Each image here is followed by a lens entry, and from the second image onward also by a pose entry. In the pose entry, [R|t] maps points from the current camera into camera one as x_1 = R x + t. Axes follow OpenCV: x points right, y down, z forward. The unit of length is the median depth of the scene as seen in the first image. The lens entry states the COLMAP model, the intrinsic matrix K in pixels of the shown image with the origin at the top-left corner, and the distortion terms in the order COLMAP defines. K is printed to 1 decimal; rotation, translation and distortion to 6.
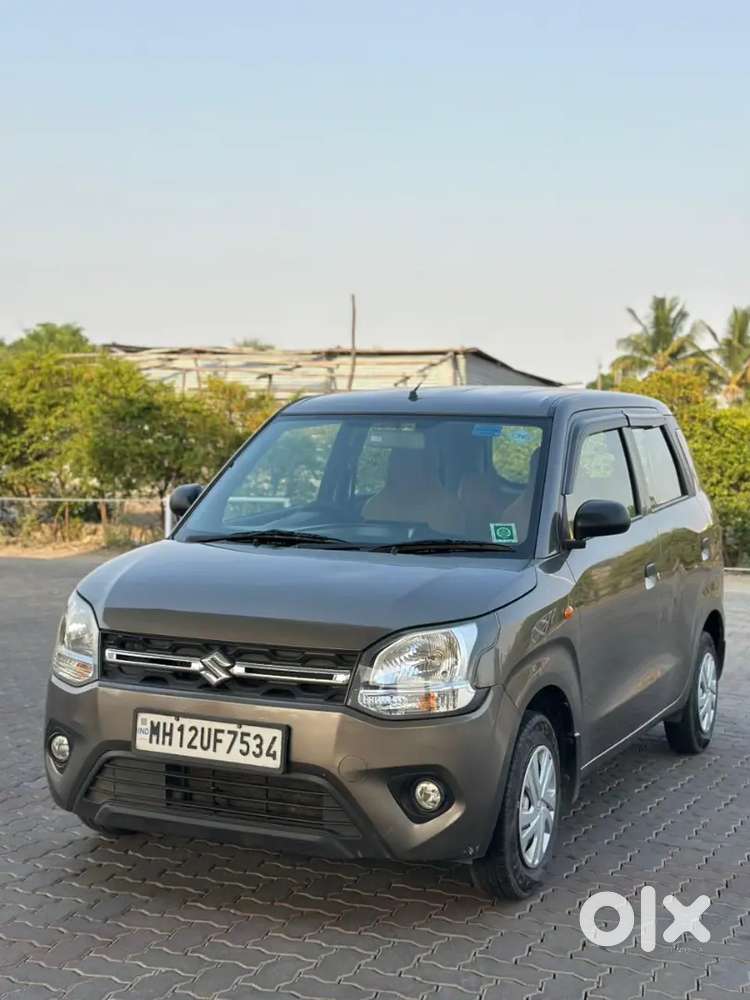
lens RADIAL K [[1394.2, 0, 375.0], [0, 1394.2, 500.0], [0, 0, 1]] dist [0.139513, -0.053149]
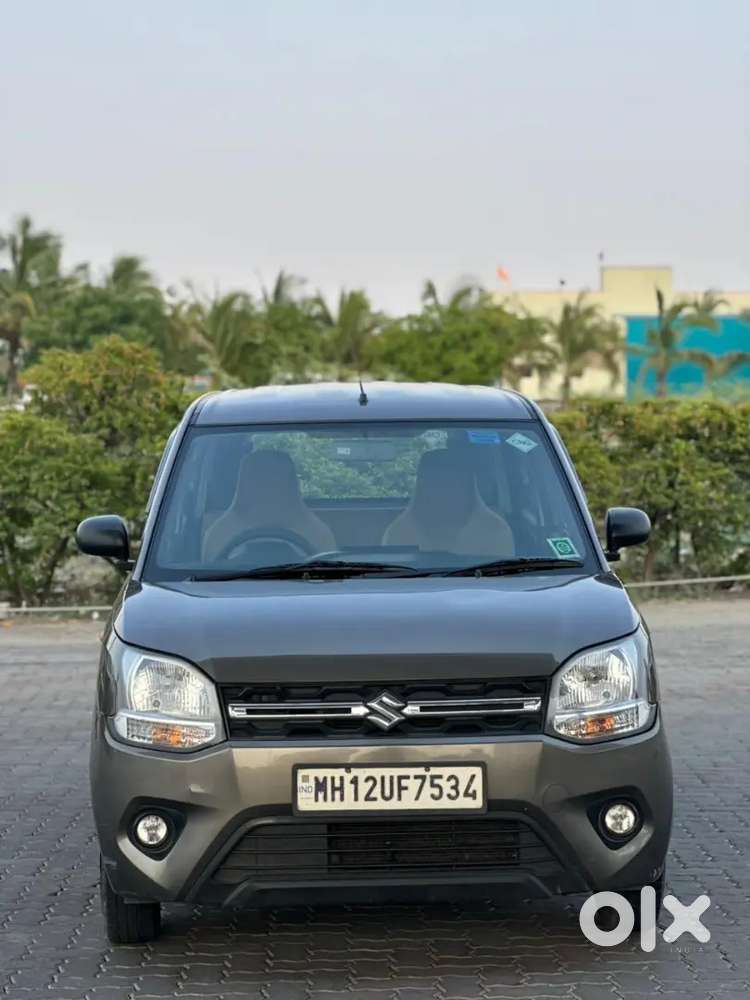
lens RADIAL K [[2241.8, 0, 375.0], [0, 2241.8, 500.0], [0, 0, 1]] dist [0.004510, 4.938530]
pose [[0.893412, -0.047669, 0.446702, -0.765347], [0.053316, 0.998578, -0.000070, -0.016489], [-0.446063, 0.023879, 0.894683, -0.302419]]
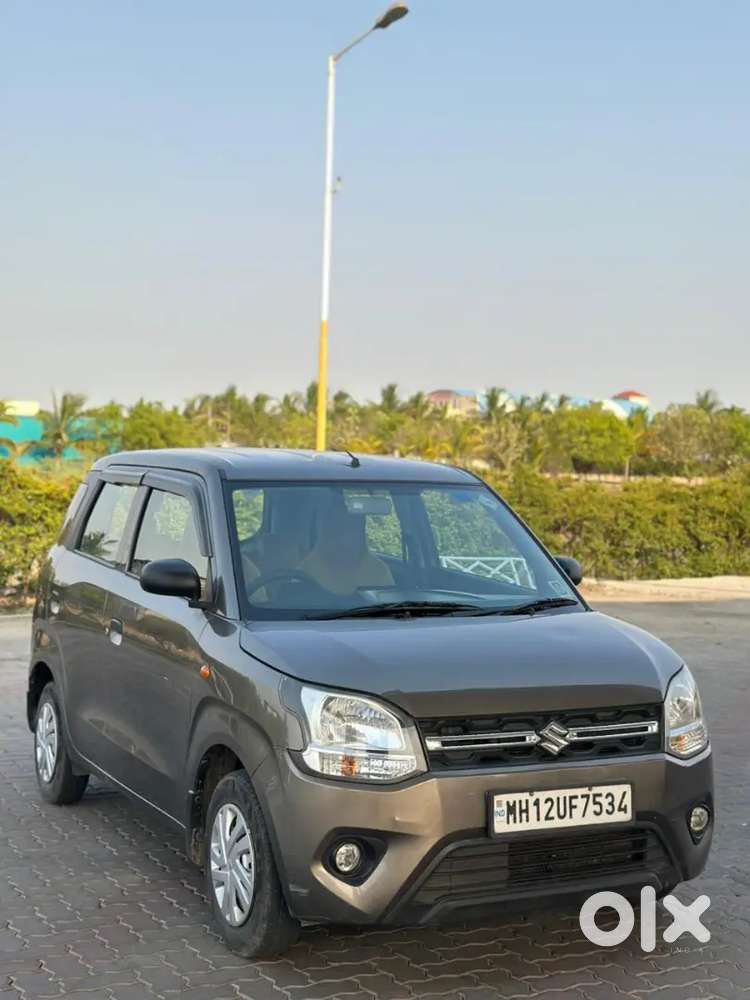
lens RADIAL K [[1394.2, 0, 375.0], [0, 1394.2, 500.0], [0, 0, 1]] dist [0.139513, -0.053149]
pose [[0.625928, -0.014268, 0.779750, -1.001079], [0.031815, 0.999467, -0.007251, -0.051501], [-0.779231, 0.029346, 0.626049, 0.452340]]
